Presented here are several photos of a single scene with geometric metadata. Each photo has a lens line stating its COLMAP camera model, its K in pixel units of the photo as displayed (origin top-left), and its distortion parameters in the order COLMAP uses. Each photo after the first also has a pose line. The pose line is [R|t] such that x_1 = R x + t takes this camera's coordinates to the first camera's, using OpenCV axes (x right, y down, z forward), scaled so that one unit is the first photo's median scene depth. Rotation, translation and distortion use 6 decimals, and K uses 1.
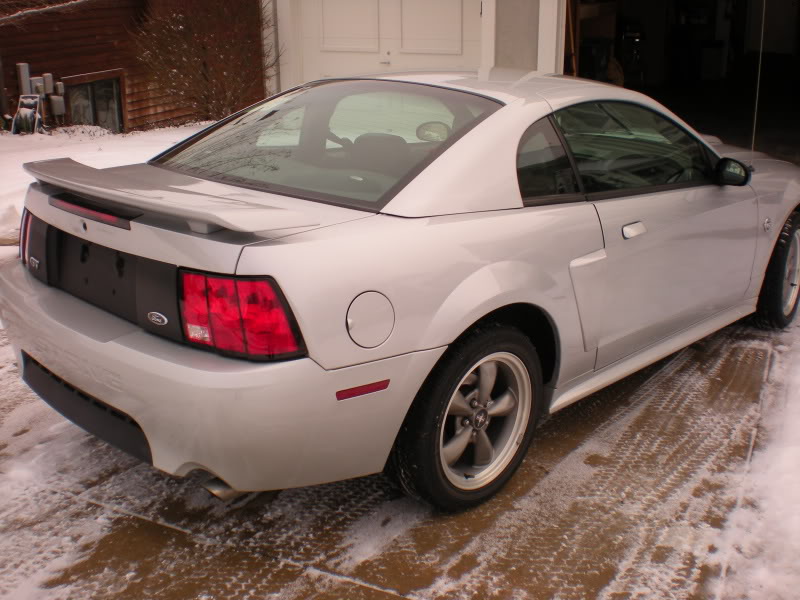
lens RADIAL K [[914.6, 0, 397.0], [0, 914.6, 299.4], [0, 0, 1]] dist [-0.138812, 0.000000]
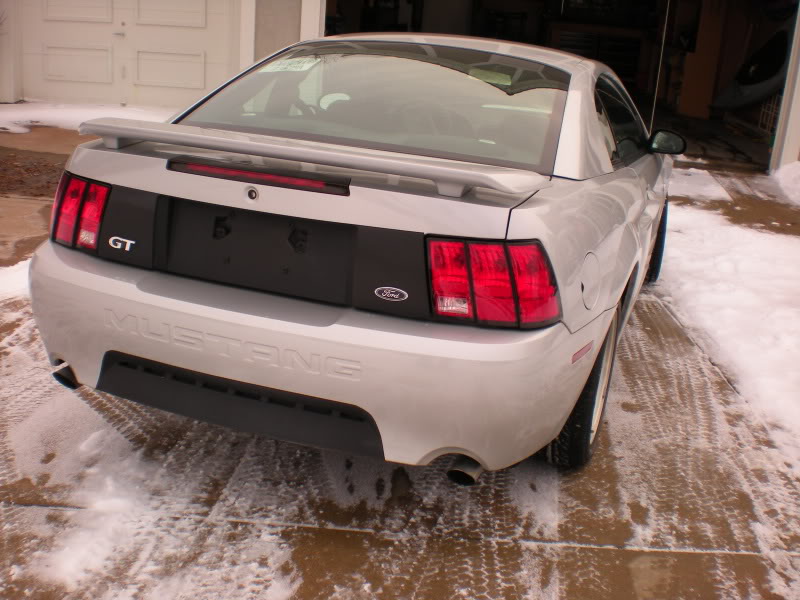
lens RADIAL K [[914.6, 0, 402.0], [0, 914.6, 299.8], [0, 0, 1]] dist [-0.138812, 0.000000]
pose [[0.905867, -0.066538, 0.418303, -0.570632], [0.058390, 0.997772, 0.032265, -0.001524], [-0.419518, -0.004803, 0.907734, 0.160731]]
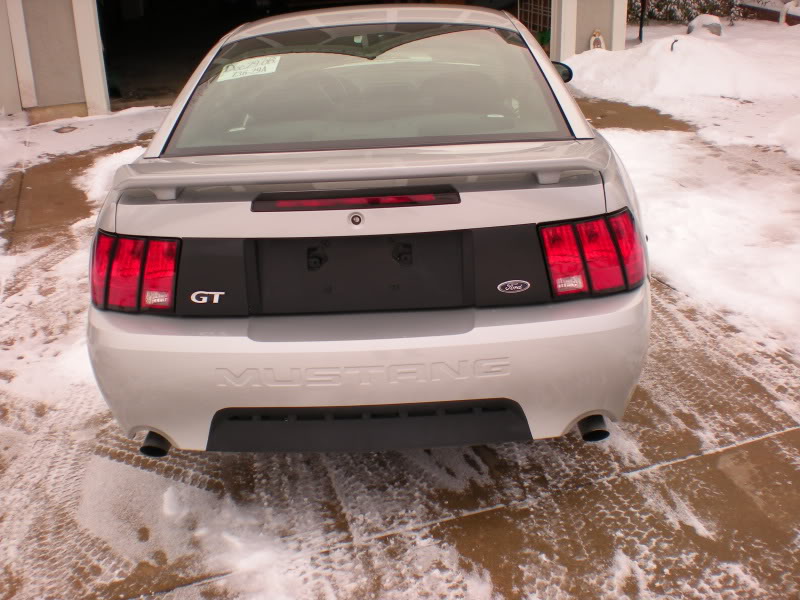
lens RADIAL K [[914.6, 0, 400.1], [0, 914.6, 301.3], [0, 0, 1]] dist [-0.138812, 0.000000]
pose [[0.717484, -0.297127, 0.630025, -0.853746], [0.258068, 0.953485, 0.155781, -0.127440], [-0.647006, 0.050819, 0.760789, 0.326674]]
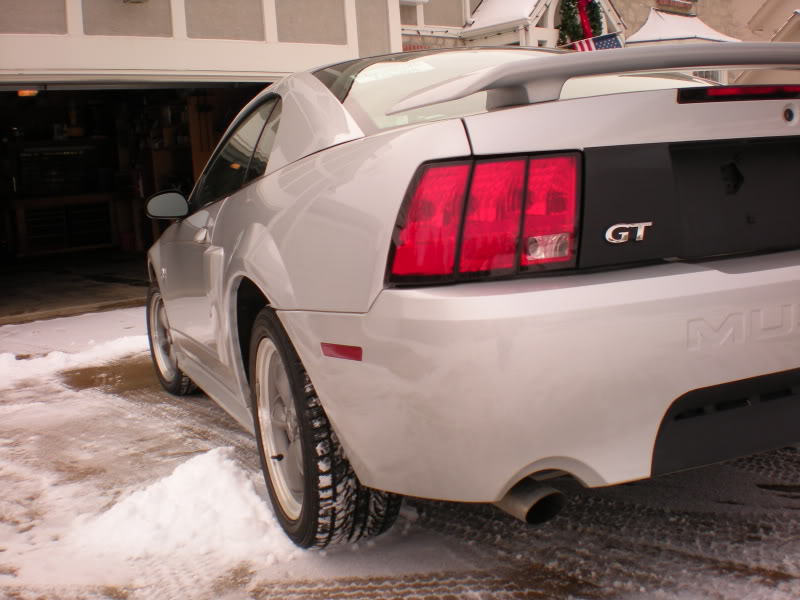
lens RADIAL K [[914.6, 0, 398.4], [0, 914.6, 301.9], [0, 0, 1]] dist [-0.138812, 0.000000]
pose [[0.409166, -0.143698, 0.901074, -1.026378], [0.368697, 0.929351, -0.019213, -0.046351], [-0.834653, 0.340085, 0.433240, 0.982164]]
